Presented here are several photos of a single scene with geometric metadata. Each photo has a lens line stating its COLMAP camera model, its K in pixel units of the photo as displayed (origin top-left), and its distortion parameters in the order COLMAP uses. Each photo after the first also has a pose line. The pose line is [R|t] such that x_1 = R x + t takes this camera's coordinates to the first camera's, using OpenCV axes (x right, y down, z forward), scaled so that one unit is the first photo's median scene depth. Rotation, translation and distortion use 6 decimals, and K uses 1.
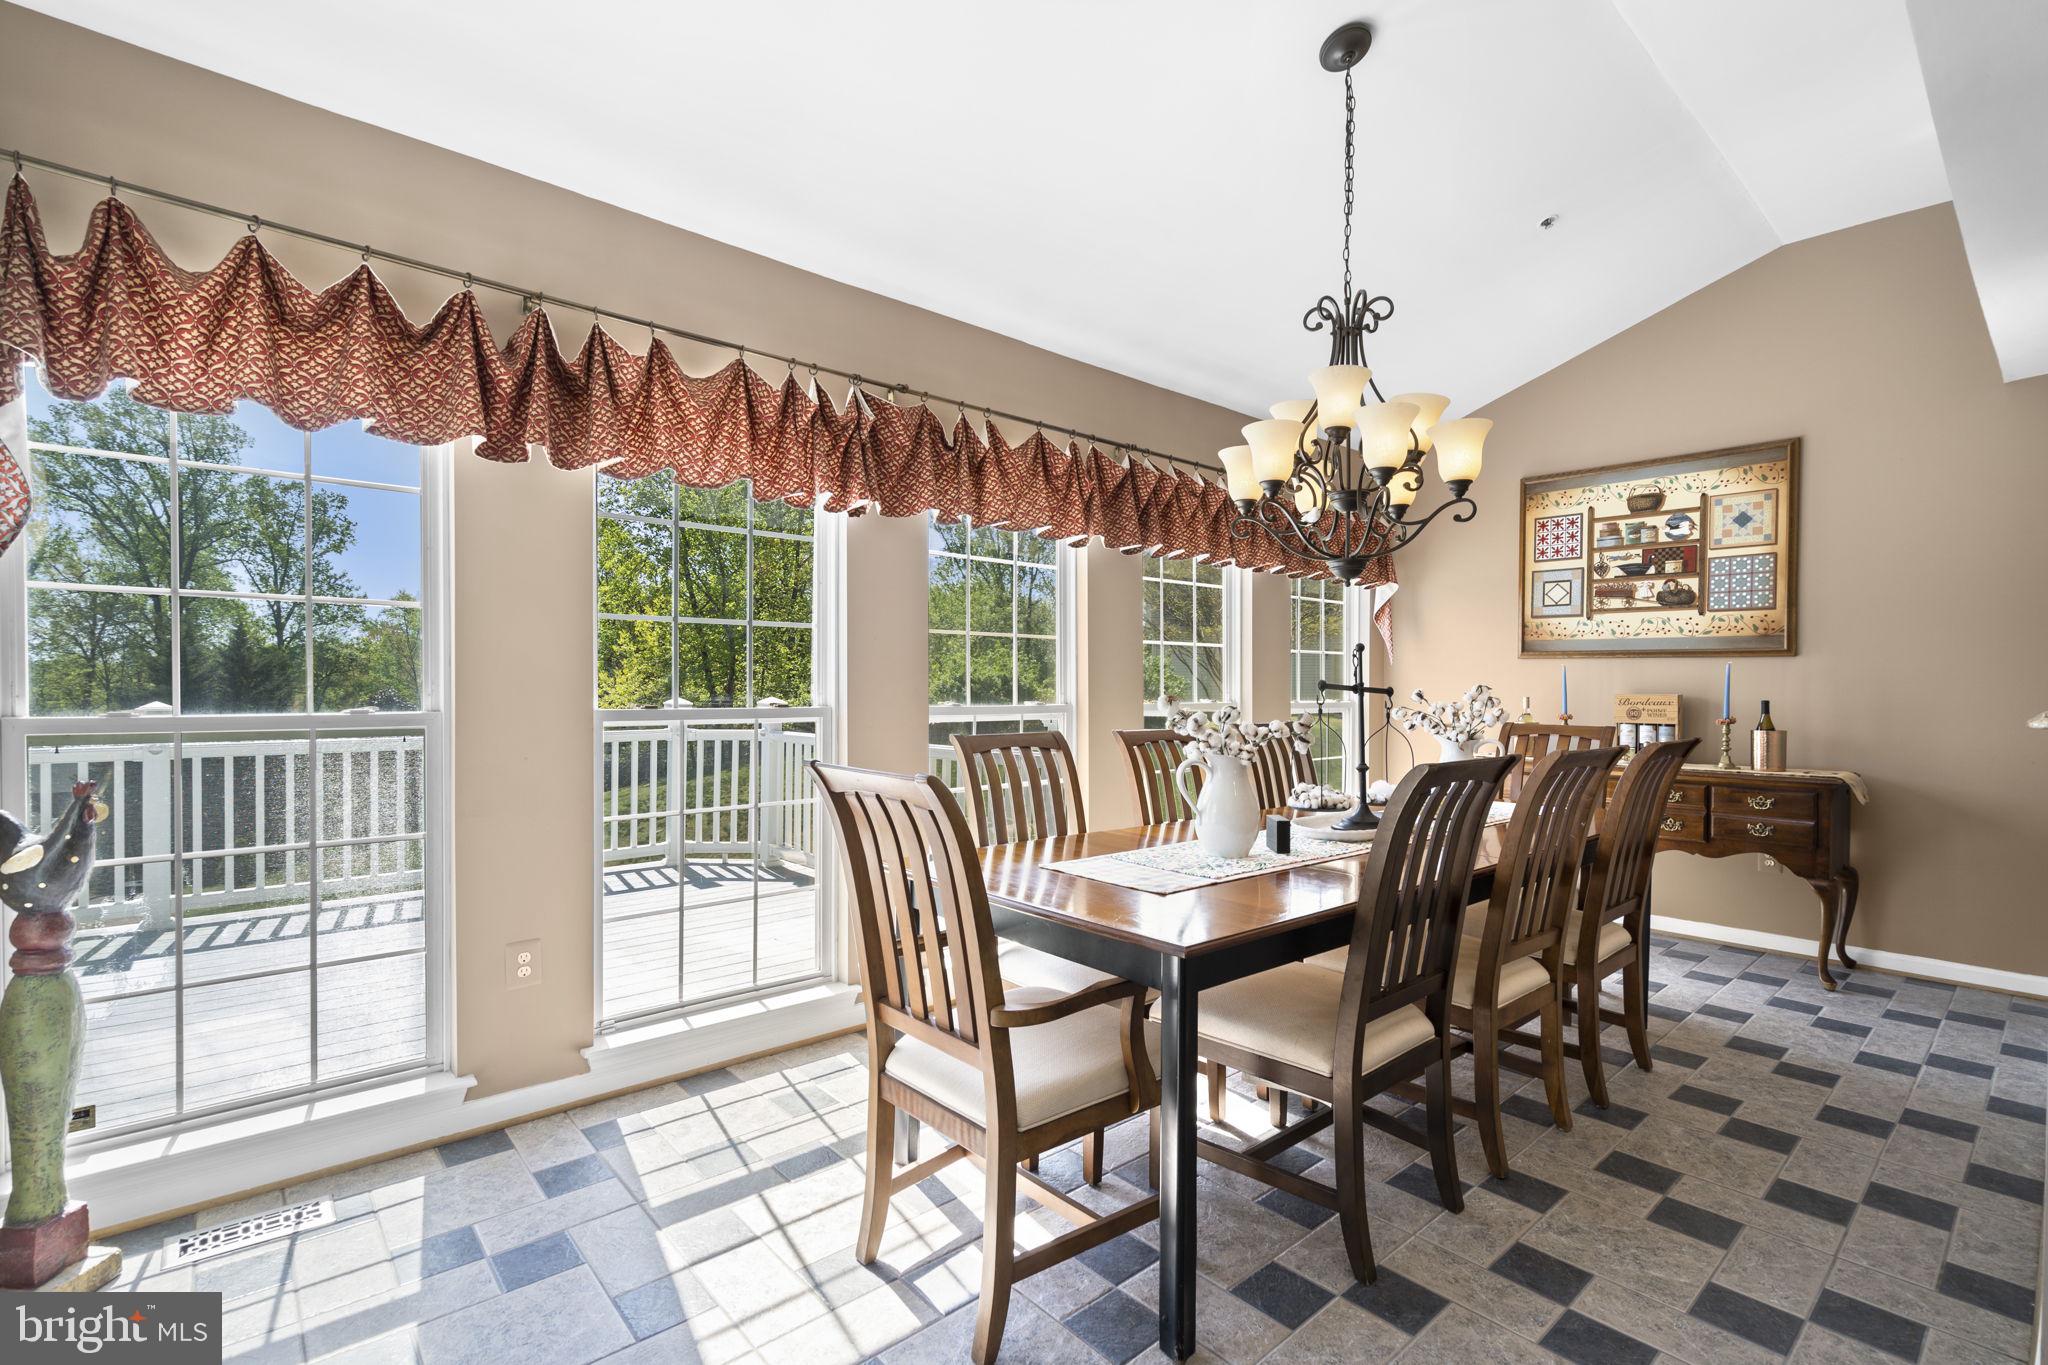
lens RADIAL K [[933.5, 0, 1024.5], [0, 933.5, 692.9], [0, 0, 1]] dist [-0.002743, 0.002005]
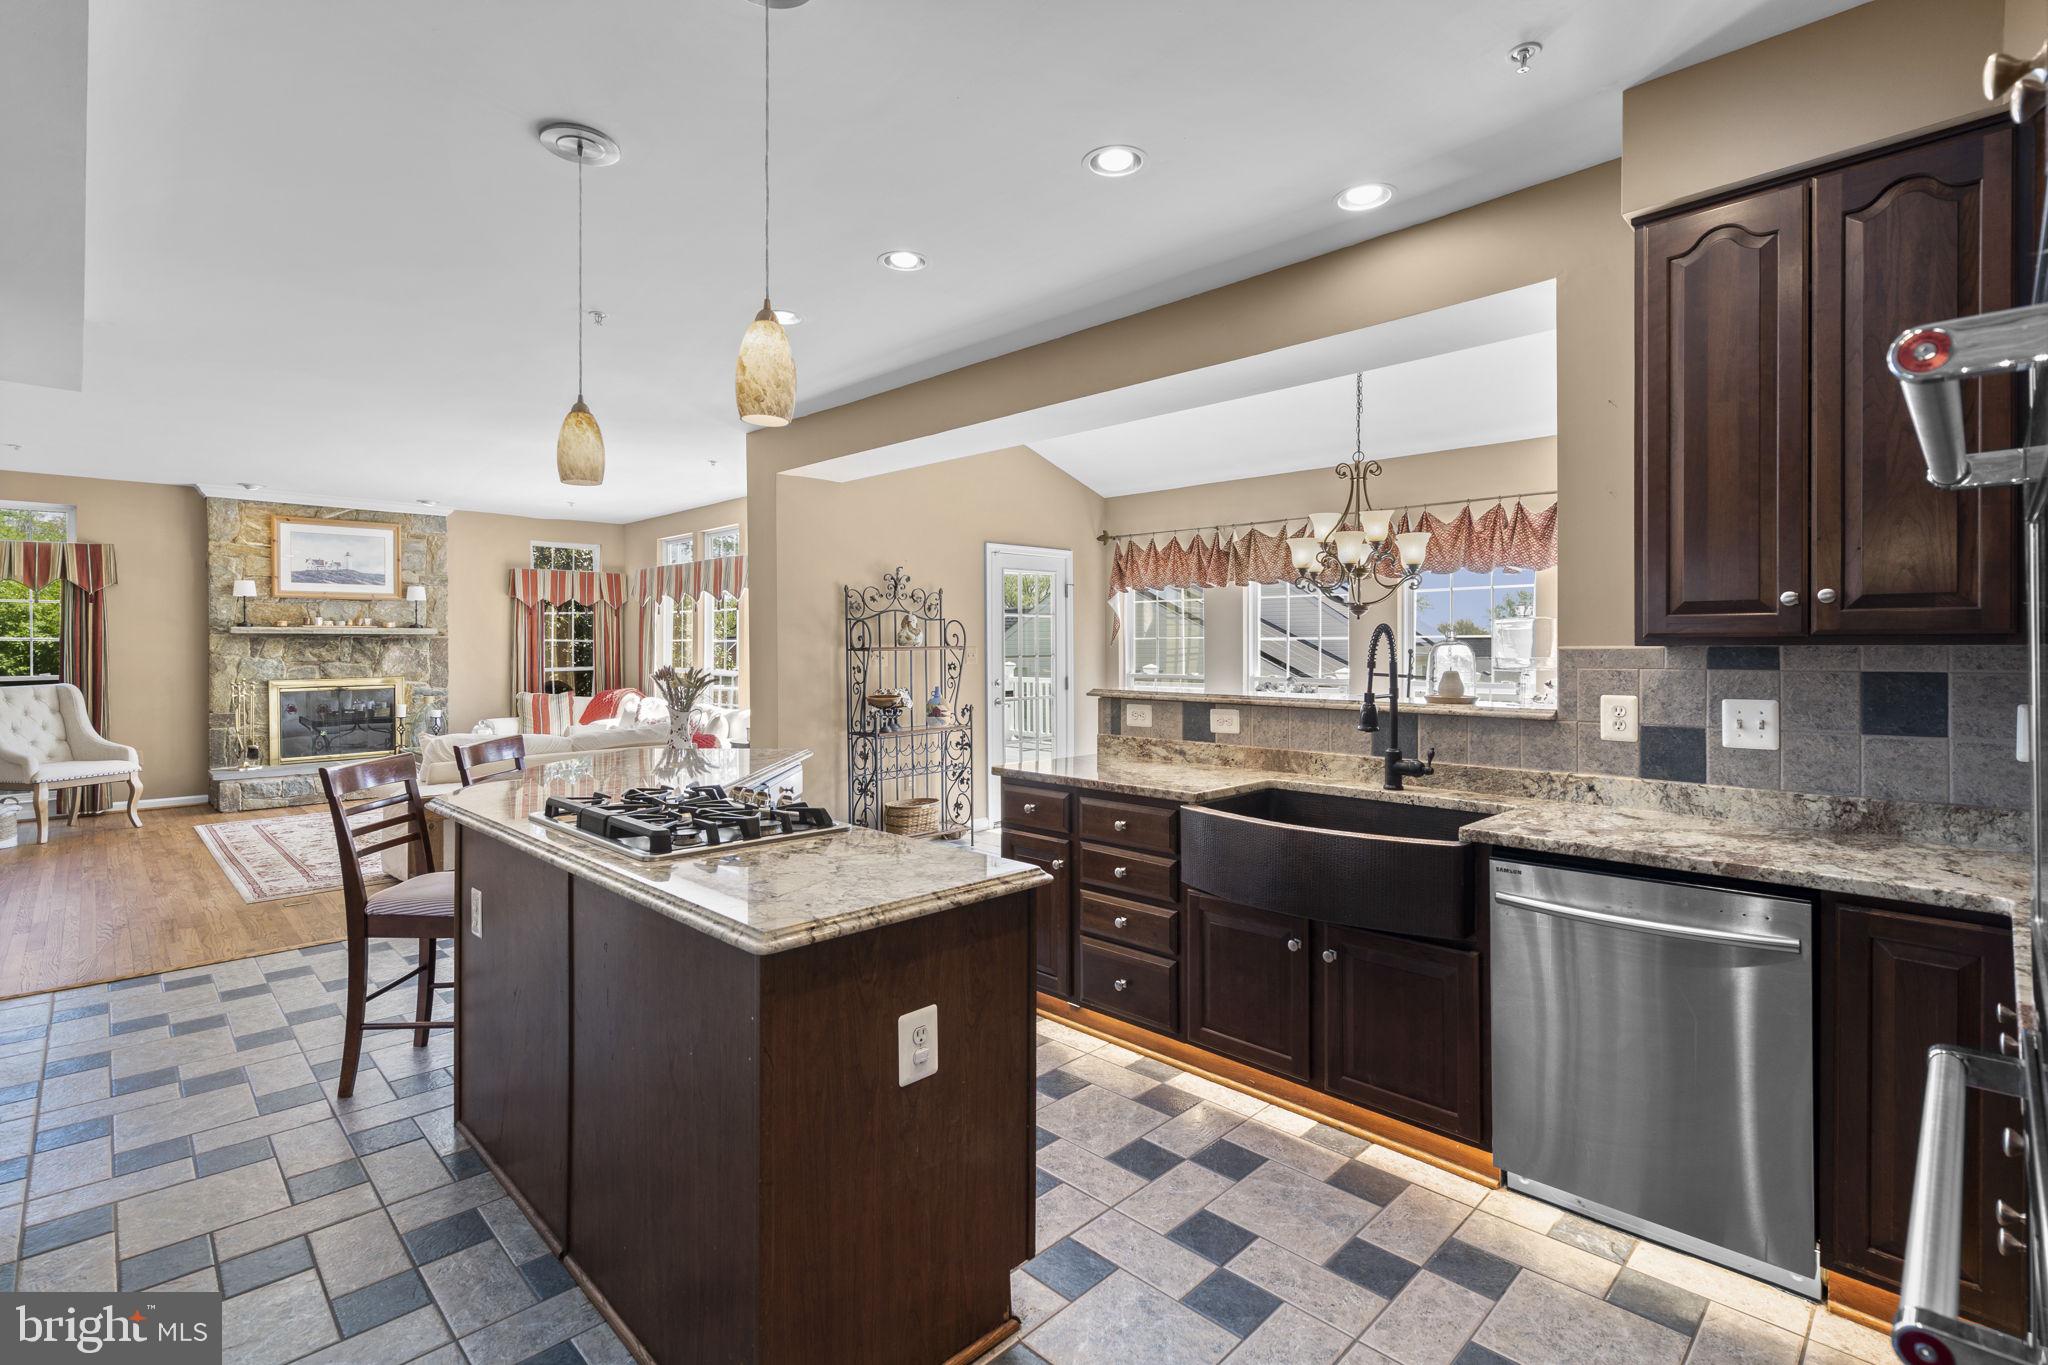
lens RADIAL K [[948.4, 0, 1014.7], [0, 948.4, 648.4], [0, 0, 1]] dist [-0.000053, -0.000785]
pose [[0.050869, -0.001919, -0.998704, 1.973261], [-0.004241, 0.999989, -0.002137, -0.046486], [0.998696, 0.004344, 0.050860, 0.223202]]
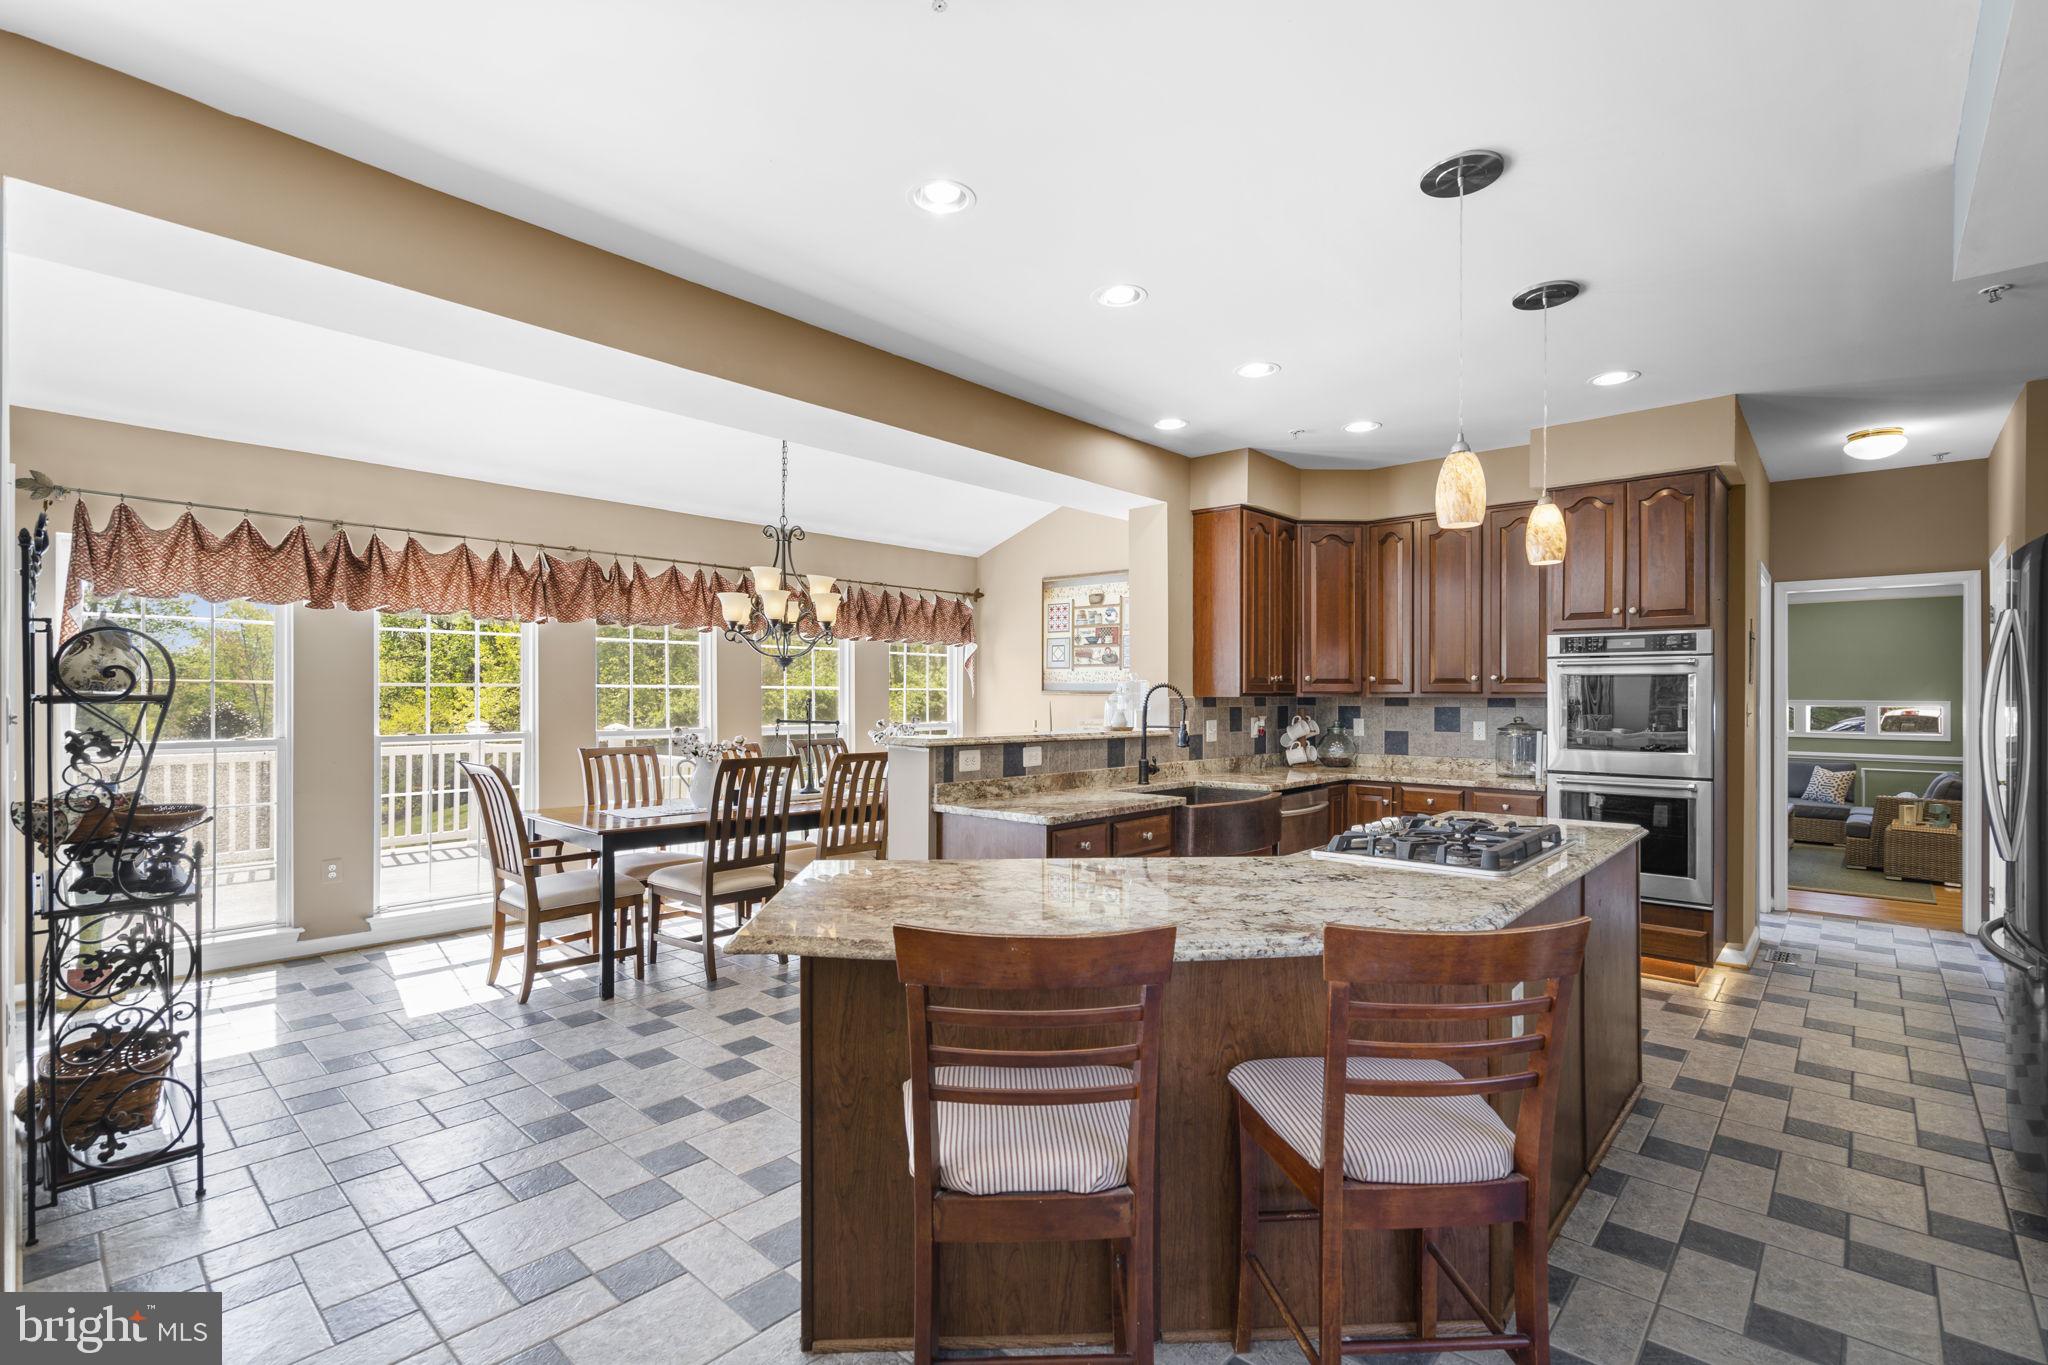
lens RADIAL K [[933.5, 0, 1024.5], [0, 933.5, 694.6], [0, 0, 1]] dist [-0.002743, 0.002005]
pose [[0.993880, -0.001999, 0.110444, 0.582627], [0.002847, 0.999968, -0.007522, -0.044390], [-0.110425, 0.007790, 0.993854, -0.930578]]
